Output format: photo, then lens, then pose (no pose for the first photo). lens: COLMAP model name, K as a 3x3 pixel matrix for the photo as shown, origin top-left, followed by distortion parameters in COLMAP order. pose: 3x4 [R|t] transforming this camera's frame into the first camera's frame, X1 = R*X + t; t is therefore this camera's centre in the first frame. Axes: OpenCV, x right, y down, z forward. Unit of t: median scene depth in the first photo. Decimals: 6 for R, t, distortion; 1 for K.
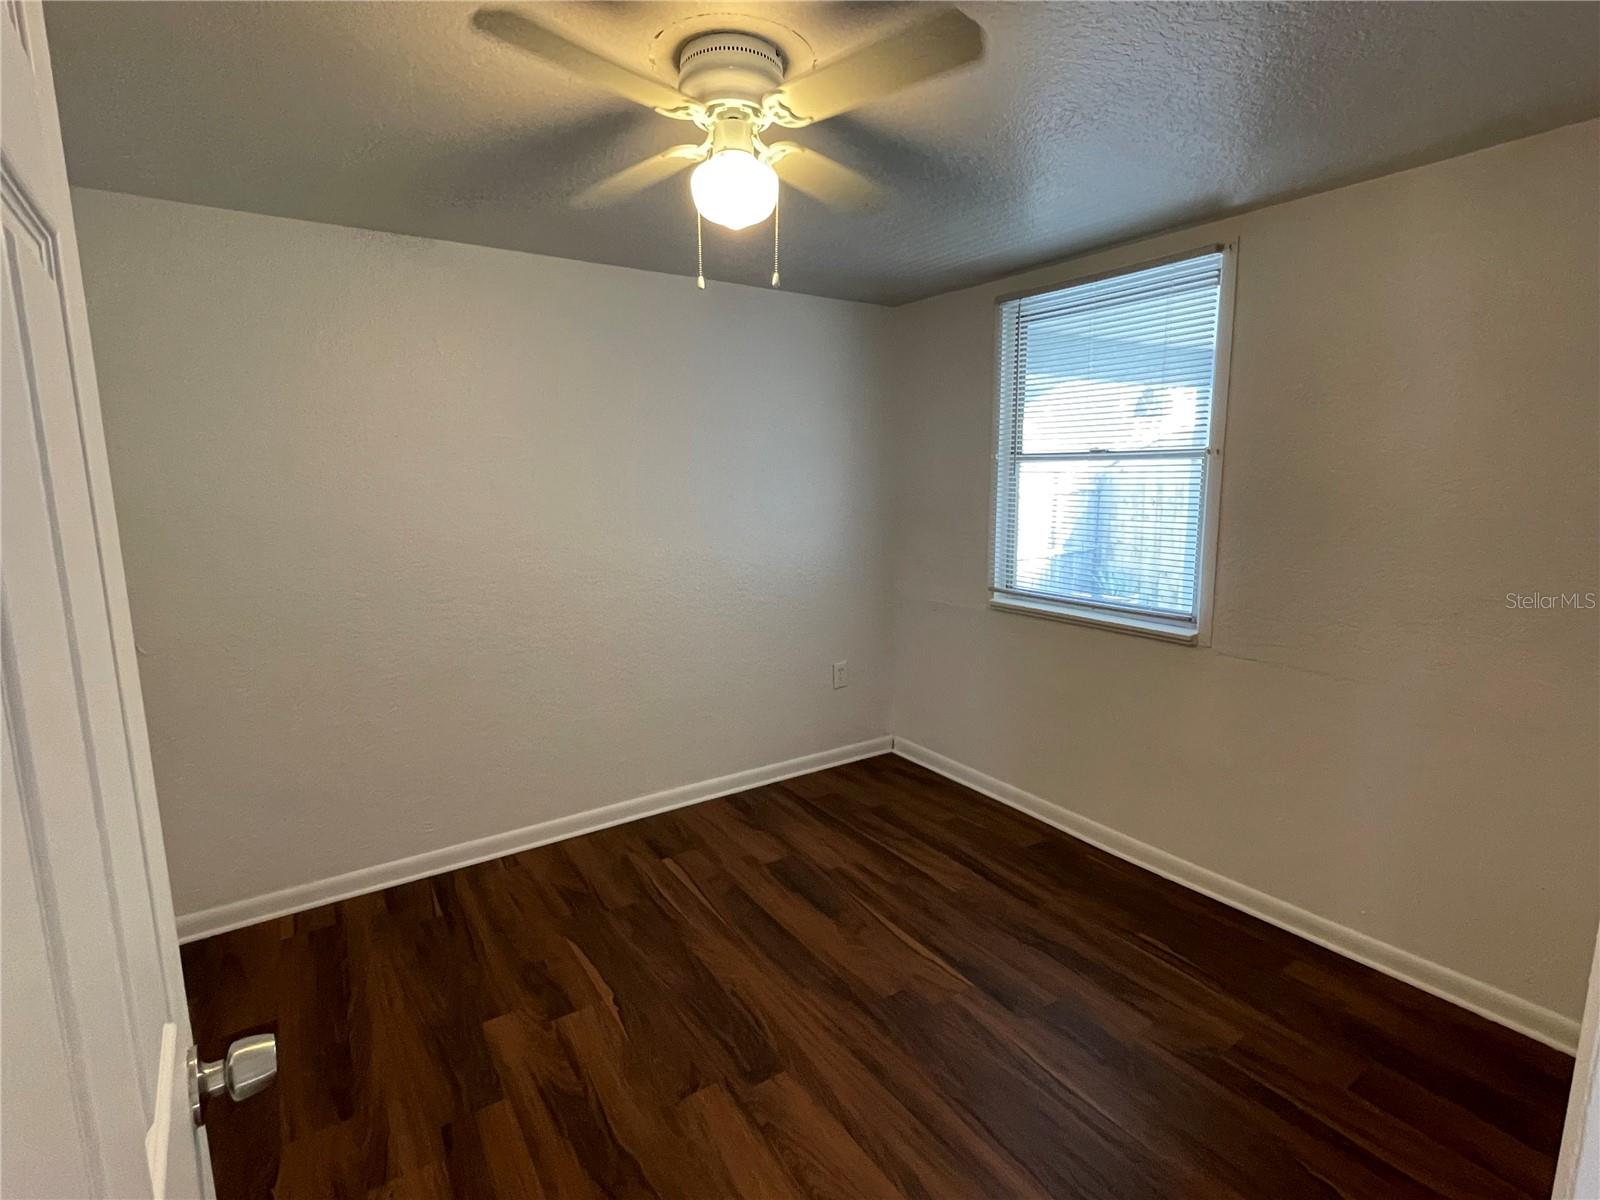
lens RADIAL K [[769.2, 0, 800.0], [0, 769.2, 600.0], [0, 0, 1]] dist [0.000506, 0.000052]
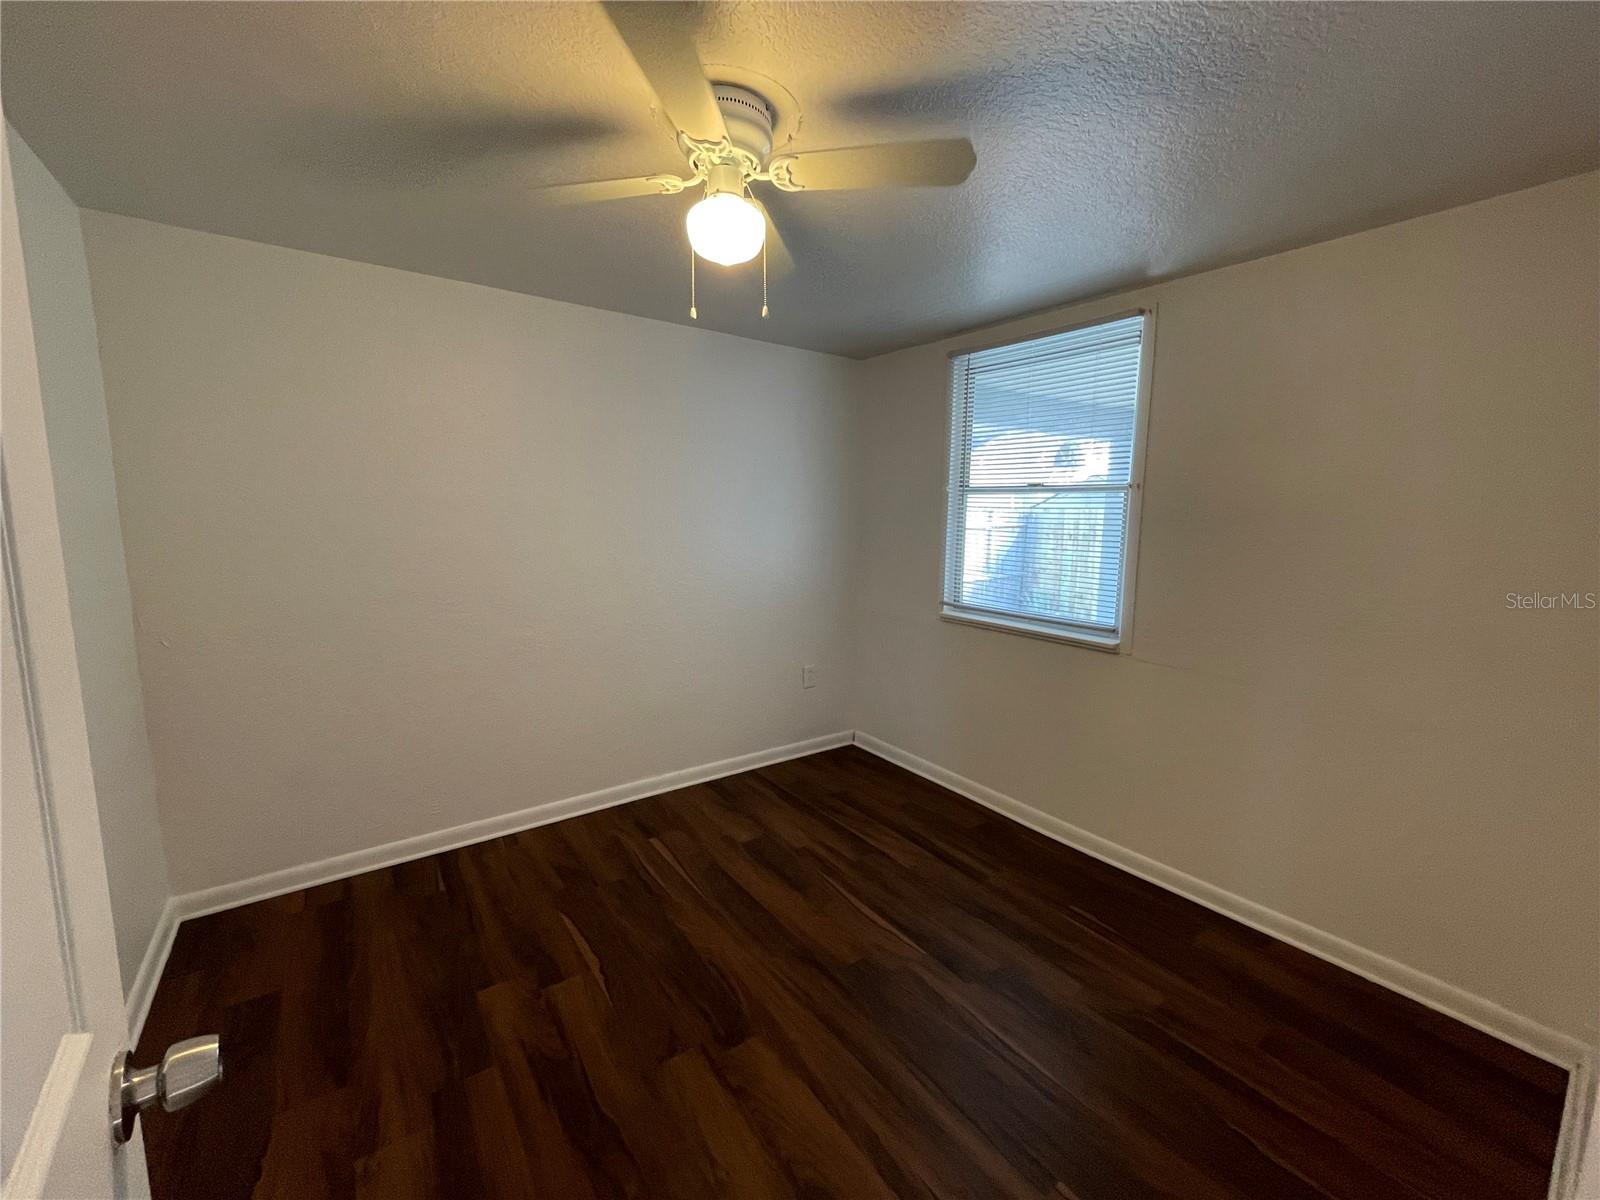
lens RADIAL K [[645.2, 0, 800.0], [0, 645.2, 600.0], [0, 0, 1]] dist [-0.000534, -0.000231]
pose [[0.998981, 0.017573, 0.041560, -0.005731], [-0.016516, 0.999534, -0.025662, 0.014142], [-0.041991, 0.024950, 0.998806, 0.057670]]
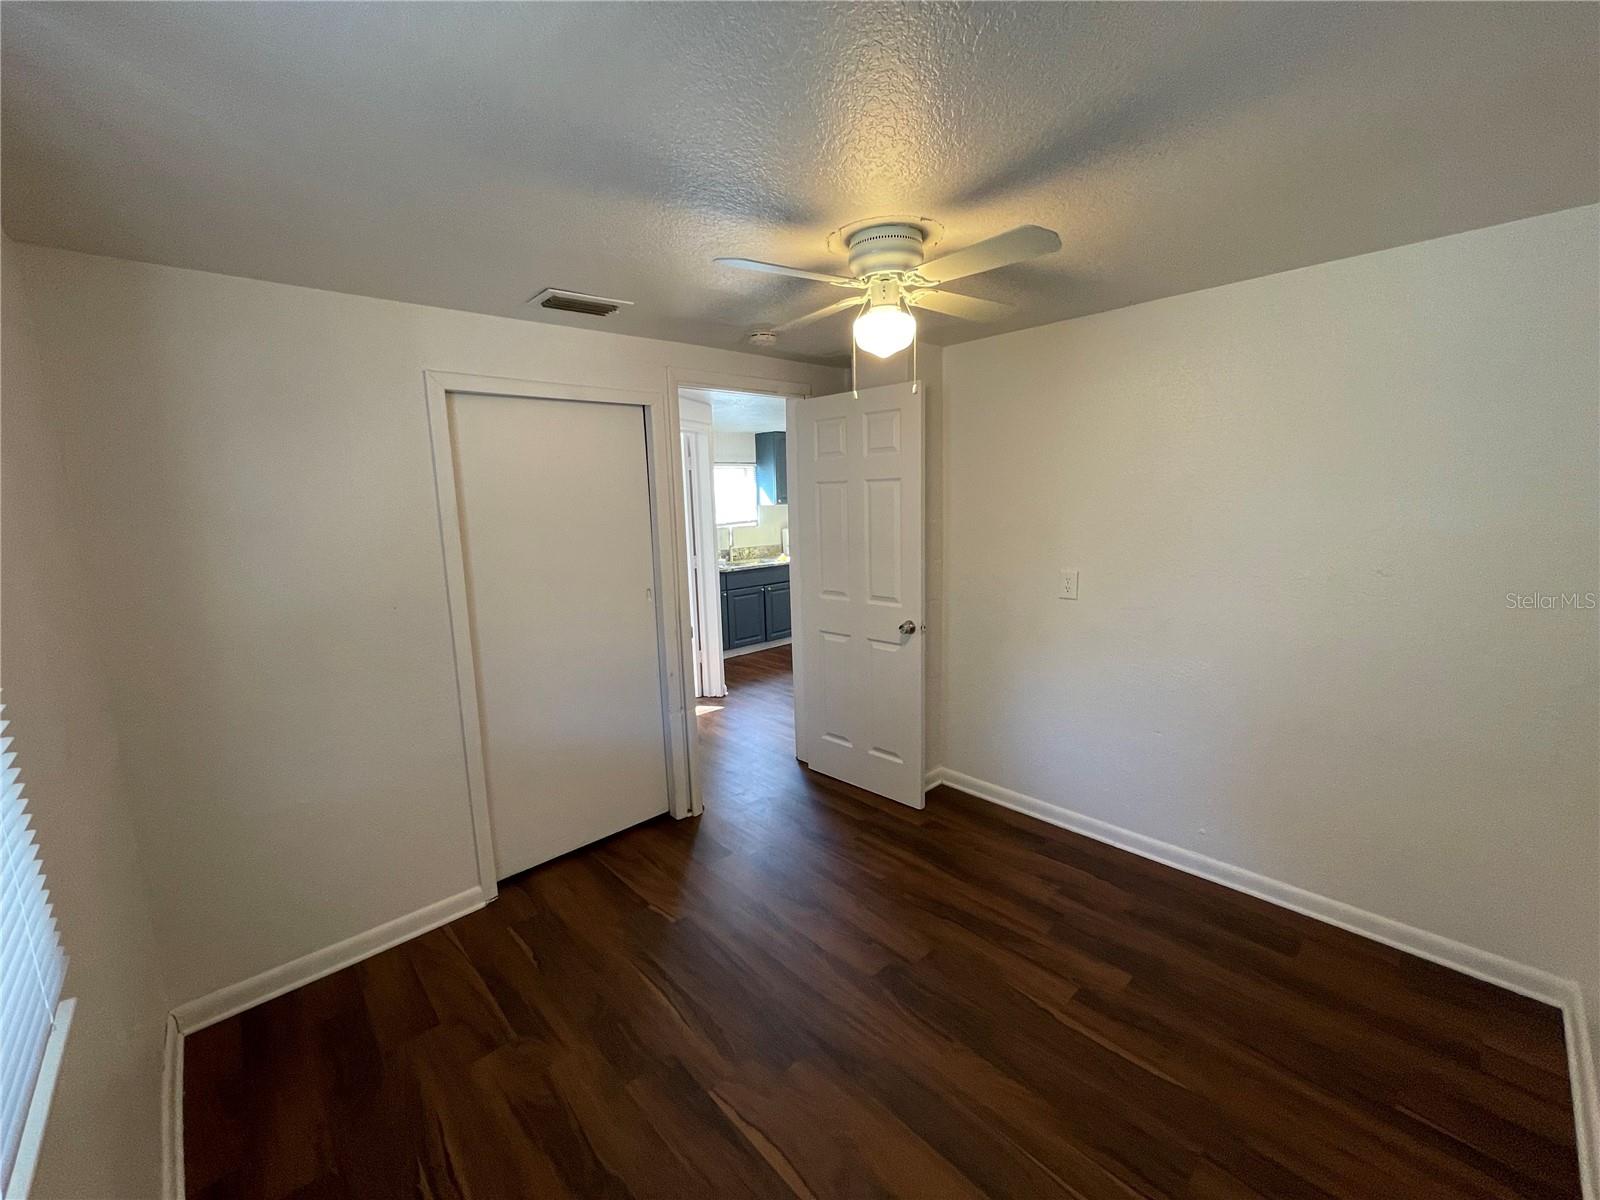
lens RADIAL K [[645.2, 0, 800.0], [0, 645.2, 600.0], [0, 0, 1]] dist [-0.000534, -0.000231]
pose [[-0.986684, 0.061271, -0.150665, 0.199295], [0.010376, 0.948157, 0.317633, -0.307934], [0.162316, 0.311840, -0.936167, 1.569702]]
